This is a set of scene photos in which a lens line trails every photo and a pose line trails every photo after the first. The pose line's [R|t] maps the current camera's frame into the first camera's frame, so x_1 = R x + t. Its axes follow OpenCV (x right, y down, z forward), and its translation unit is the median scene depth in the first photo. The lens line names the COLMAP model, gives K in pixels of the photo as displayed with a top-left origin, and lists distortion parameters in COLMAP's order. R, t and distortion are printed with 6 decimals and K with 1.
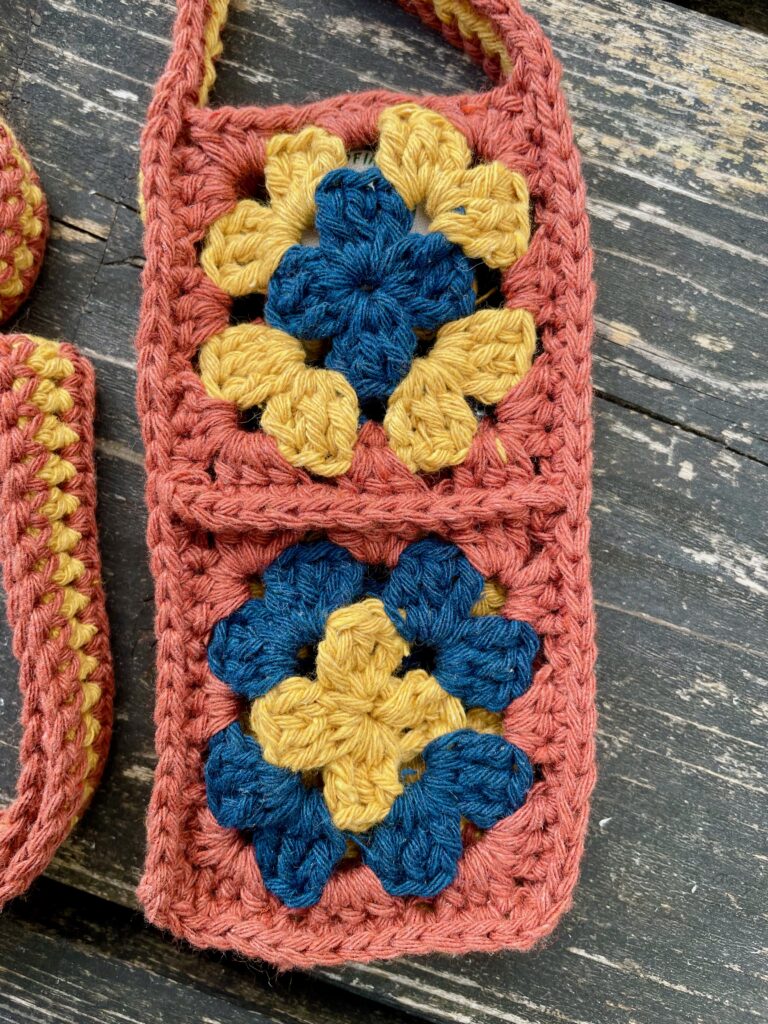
lens RADIAL K [[825.9, 0, 384.0], [0, 825.9, 512.0], [0, 0, 1]] dist [0.064070, -0.139513]
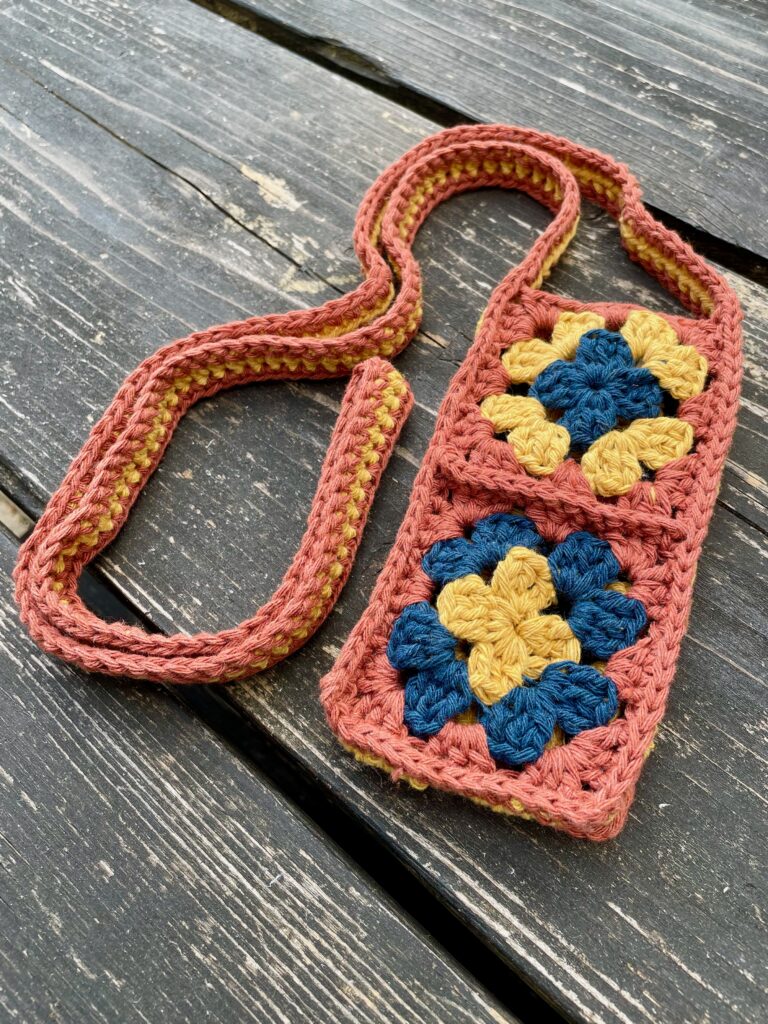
lens RADIAL K [[1044.0, 0, 384.0], [0, 1044.0, 512.0], [0, 0, 1]] dist [0.108461, -0.274801]
pose [[0.929850, 0.275979, -0.243340, 0.159639], [-0.360446, 0.816039, -0.451841, 0.995208], [0.073876, 0.507855, 0.858269, -0.676093]]
